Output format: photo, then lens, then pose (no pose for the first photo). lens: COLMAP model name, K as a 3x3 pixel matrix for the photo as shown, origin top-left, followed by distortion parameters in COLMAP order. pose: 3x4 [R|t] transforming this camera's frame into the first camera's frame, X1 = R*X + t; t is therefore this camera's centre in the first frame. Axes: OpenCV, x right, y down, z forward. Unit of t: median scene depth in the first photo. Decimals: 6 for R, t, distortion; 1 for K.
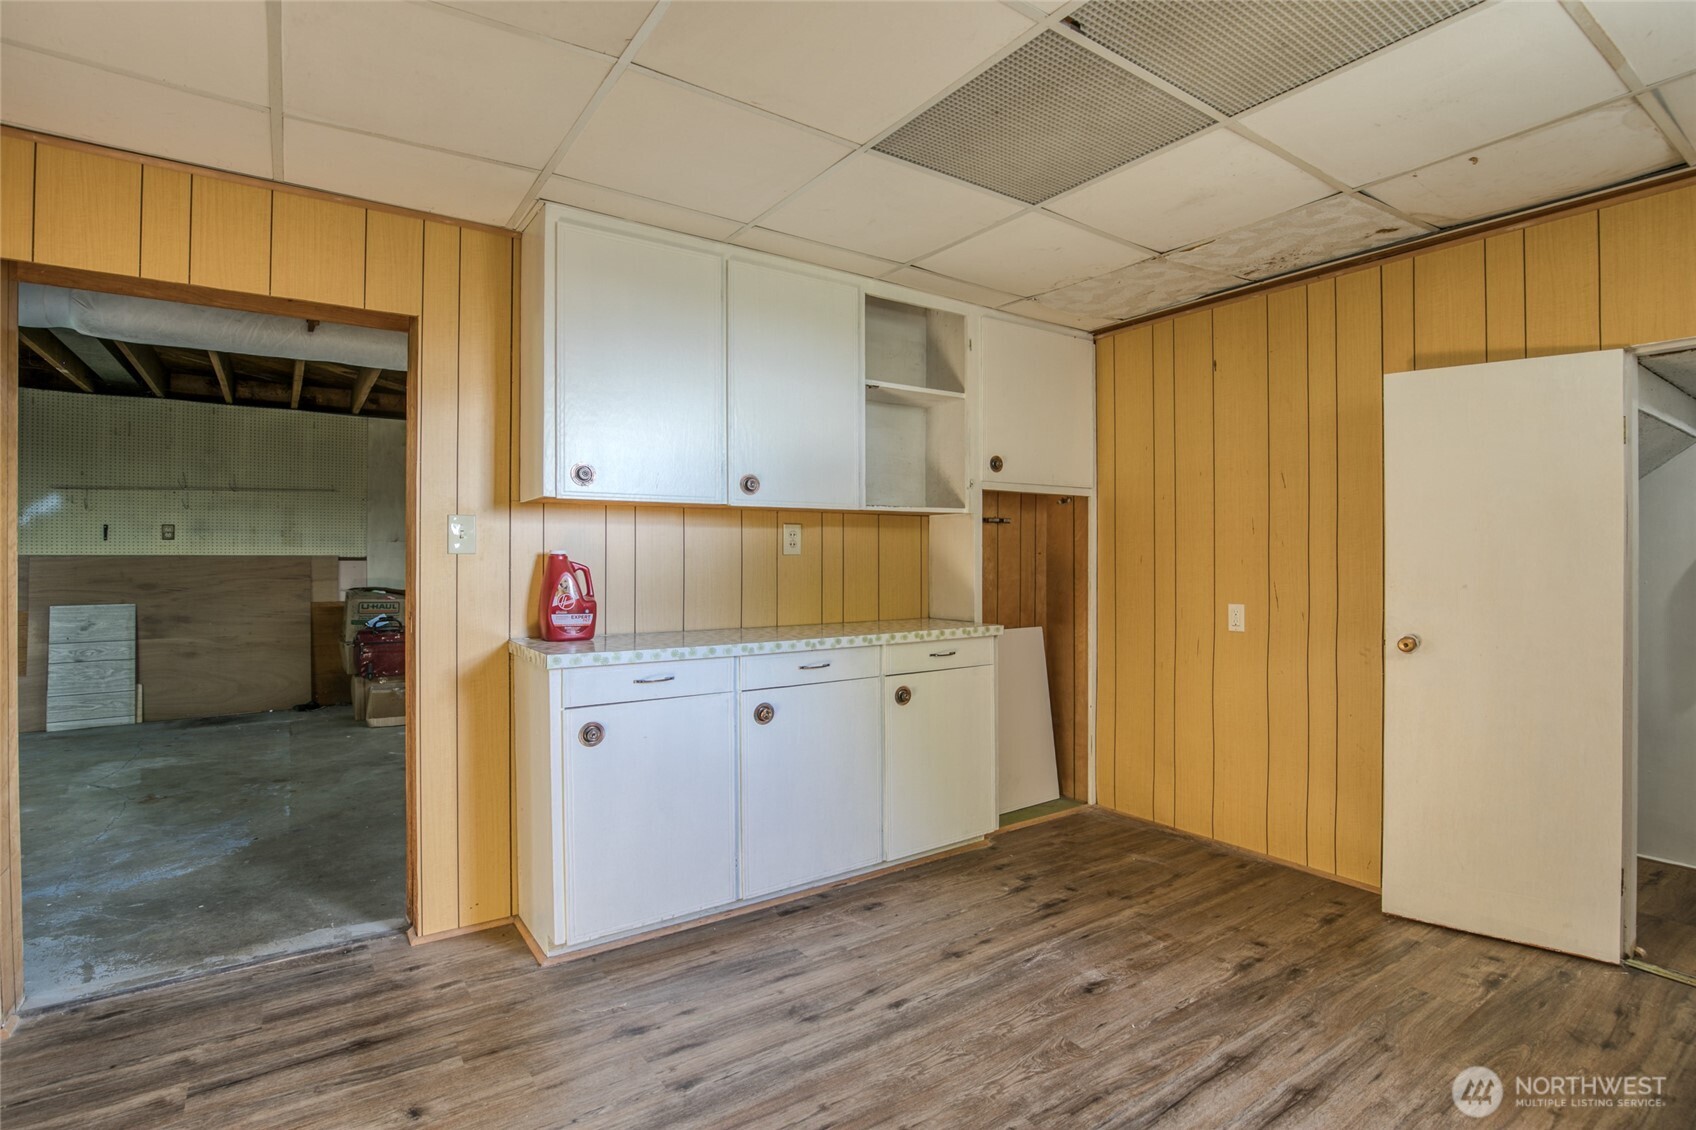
lens RADIAL K [[789.9, 0, 904.4], [0, 789.9, 557.1], [0, 0, 1]] dist [-0.030340, 0.005492]
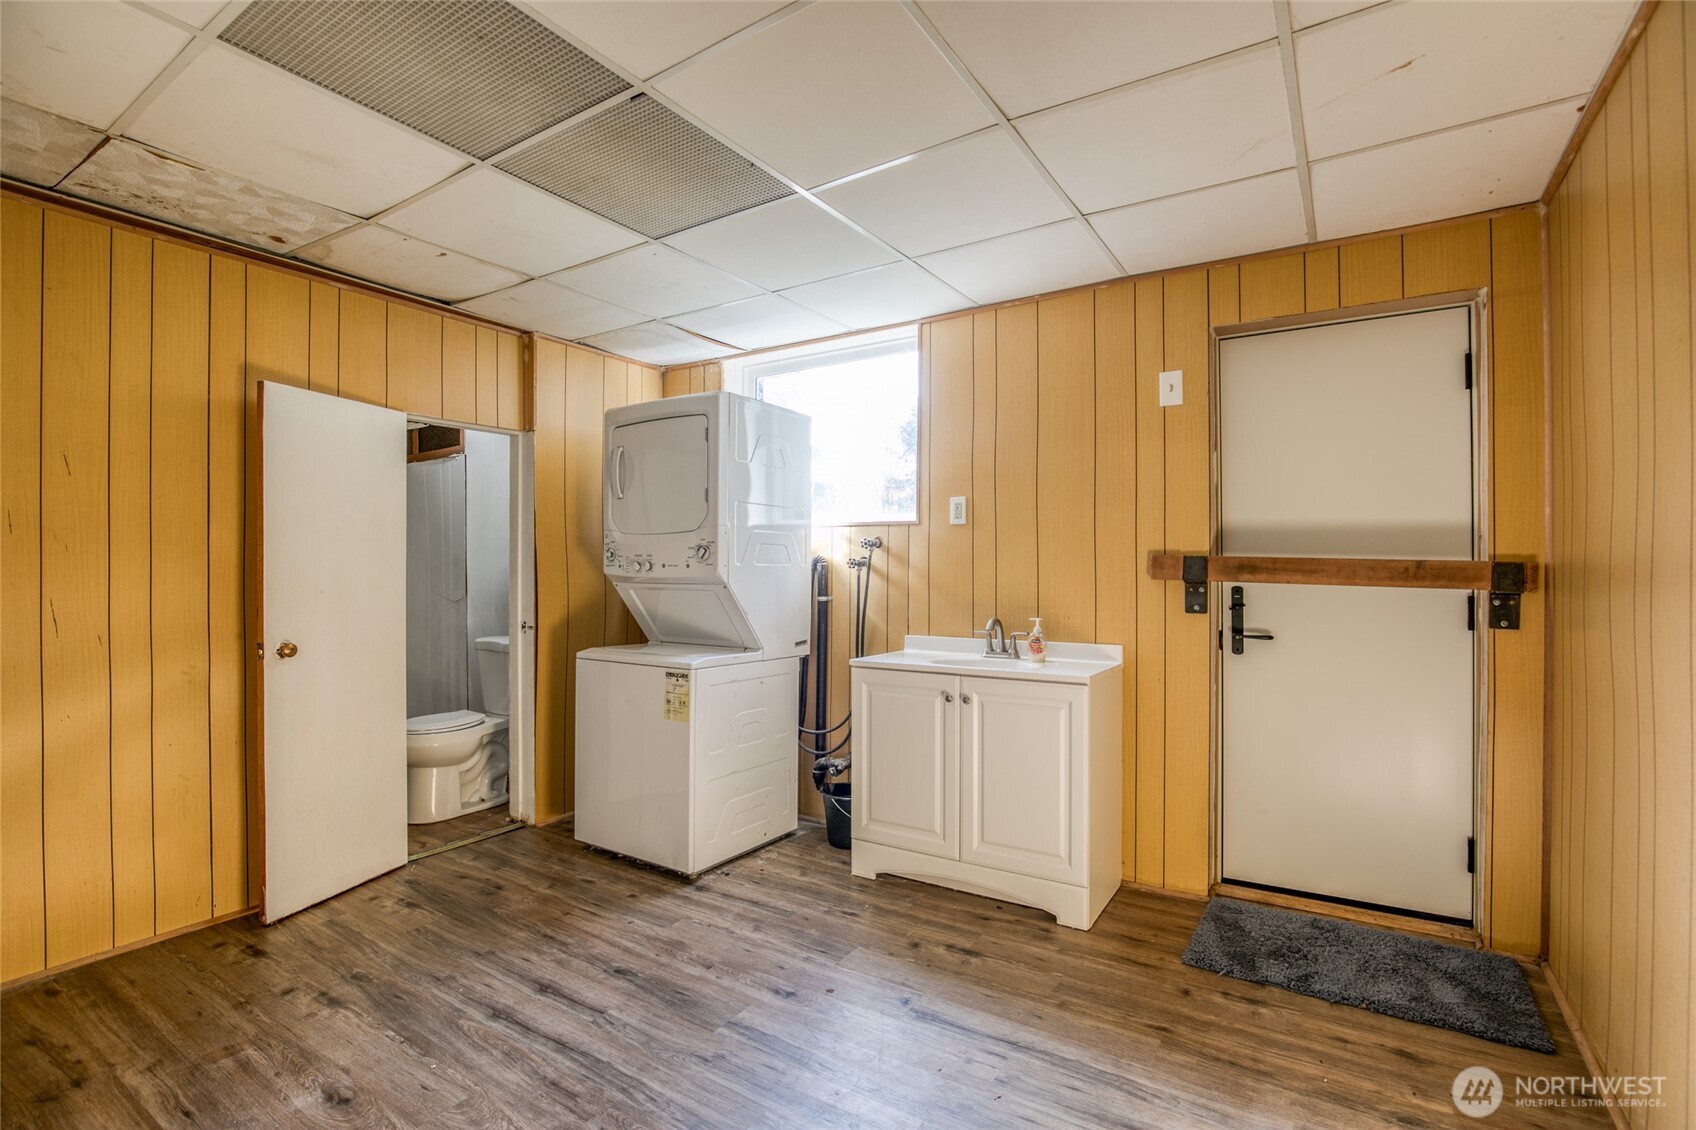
lens RADIAL K [[789.9, 0, 848.7], [0, 789.9, 565.0], [0, 0, 1]] dist [-0.030340, 0.005492]
pose [[-0.332032, 0.002596, 0.943264, -0.625667], [0.003503, 0.999993, -0.001519, 0.005167], [-0.943261, 0.002799, -0.332039, 0.703927]]
